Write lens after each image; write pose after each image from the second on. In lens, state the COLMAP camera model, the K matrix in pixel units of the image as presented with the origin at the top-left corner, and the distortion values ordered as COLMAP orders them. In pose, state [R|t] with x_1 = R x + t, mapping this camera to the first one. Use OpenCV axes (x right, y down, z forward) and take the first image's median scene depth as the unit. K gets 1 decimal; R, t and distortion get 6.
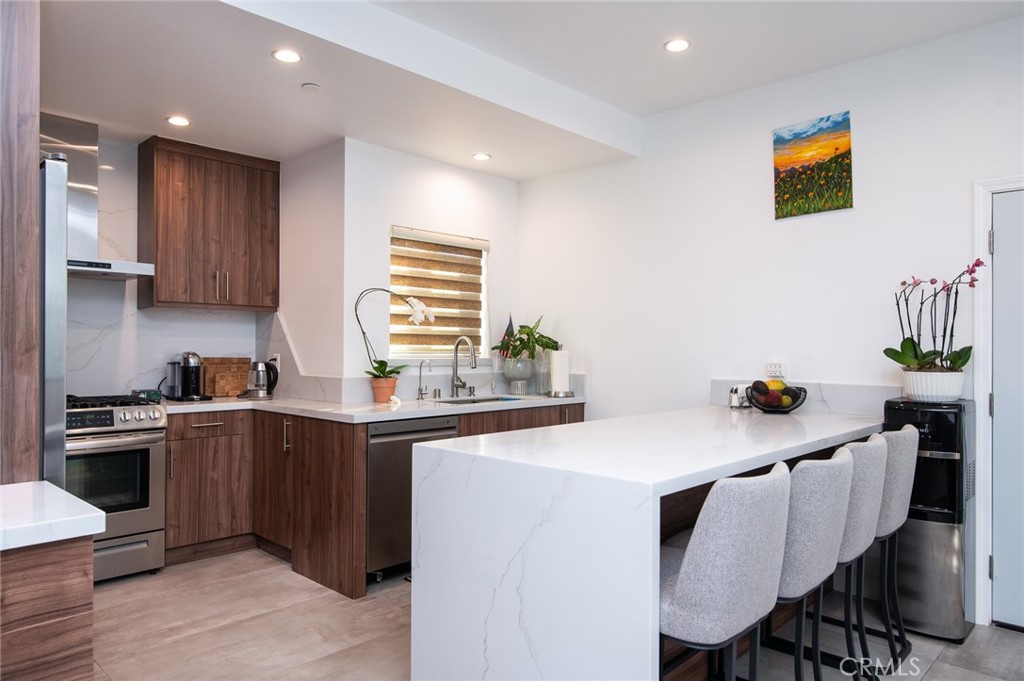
lens RADIAL K [[671.2, 0, 506.8], [0, 671.2, 344.9], [0, 0, 1]] dist [-0.003063, -0.001431]
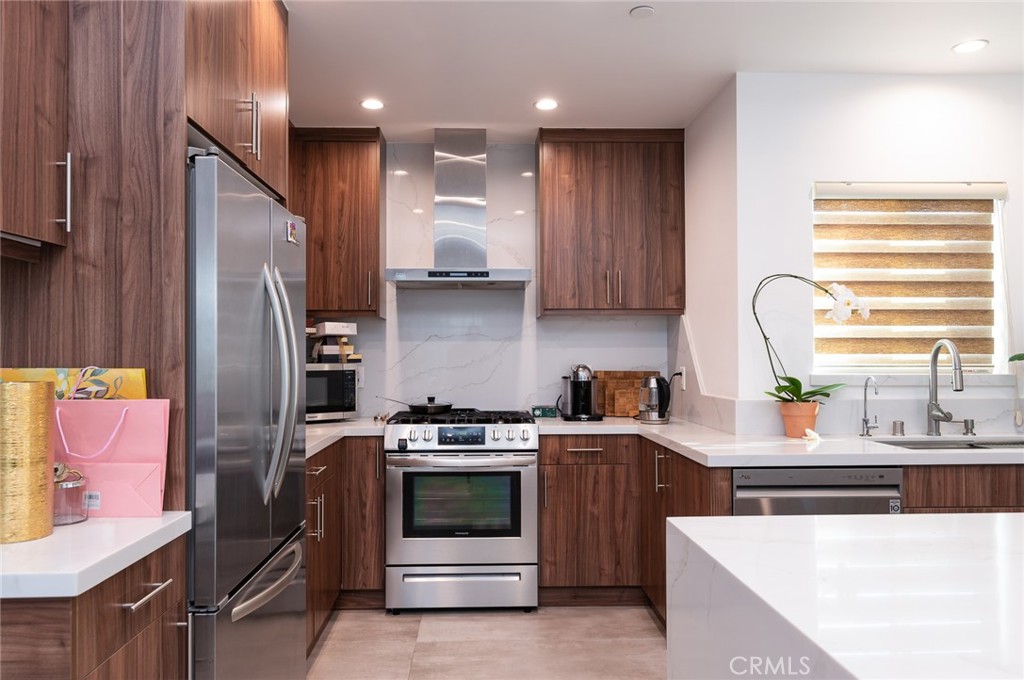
lens RADIAL K [[736.3, 0, 500.1], [0, 736.3, 345.5], [0, 0, 1]] dist [0.003673, 0.001328]
pose [[0.721171, -0.018448, -0.692511, 0.136761], [0.009718, 0.999816, -0.016514, 0.000123], [0.692689, 0.005180, 0.721218, 0.259504]]
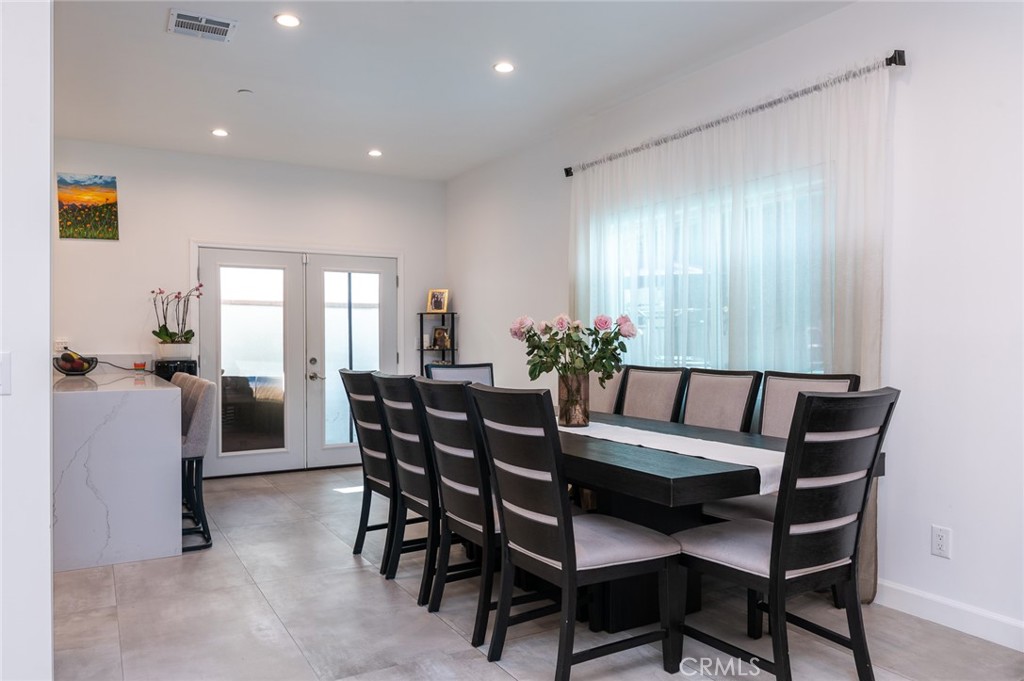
lens RADIAL K [[736.3, 0, 500.1], [0, 736.3, 346.0], [0, 0, 1]] dist [0.003673, 0.001328]
pose [[0.286903, -0.013529, 0.957864, -0.797303], [0.001595, 0.999906, 0.013645, 0.016572], [-0.957958, -0.002387, 0.286897, -0.308047]]
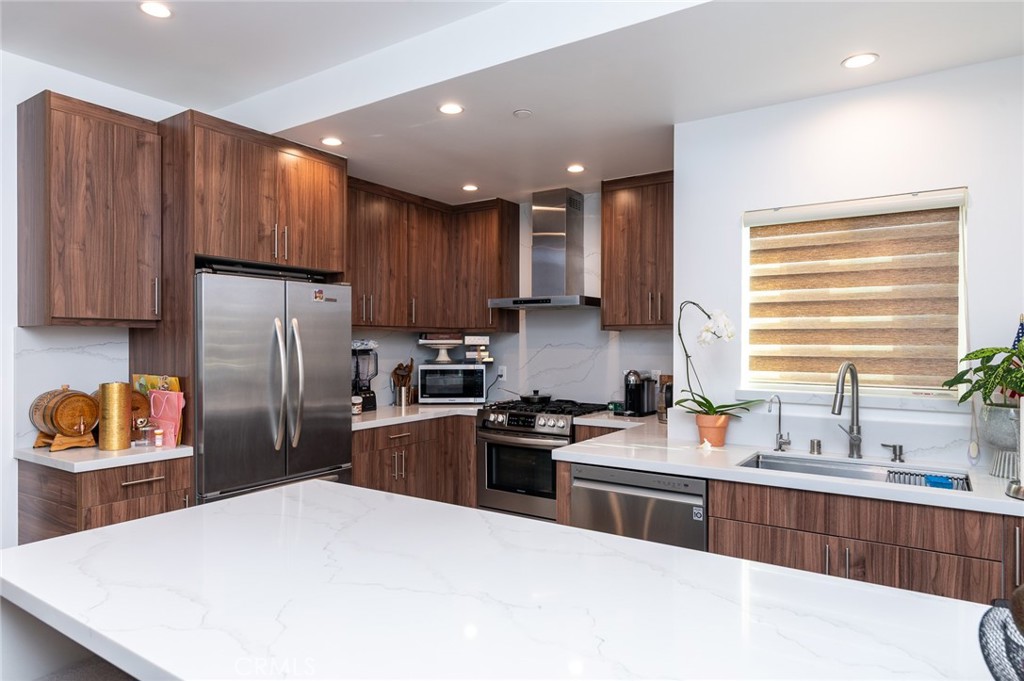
lens RADIAL K [[620.6, 0, 512.0], [0, 620.6, 340.5], [0, 0, 1]] dist [0.001167, -0.000155]
pose [[0.180075, -0.007105, -0.983627, 0.534321], [0.003711, 0.999972, -0.006544, -0.035574], [0.983646, -0.002472, 0.180096, 0.711142]]
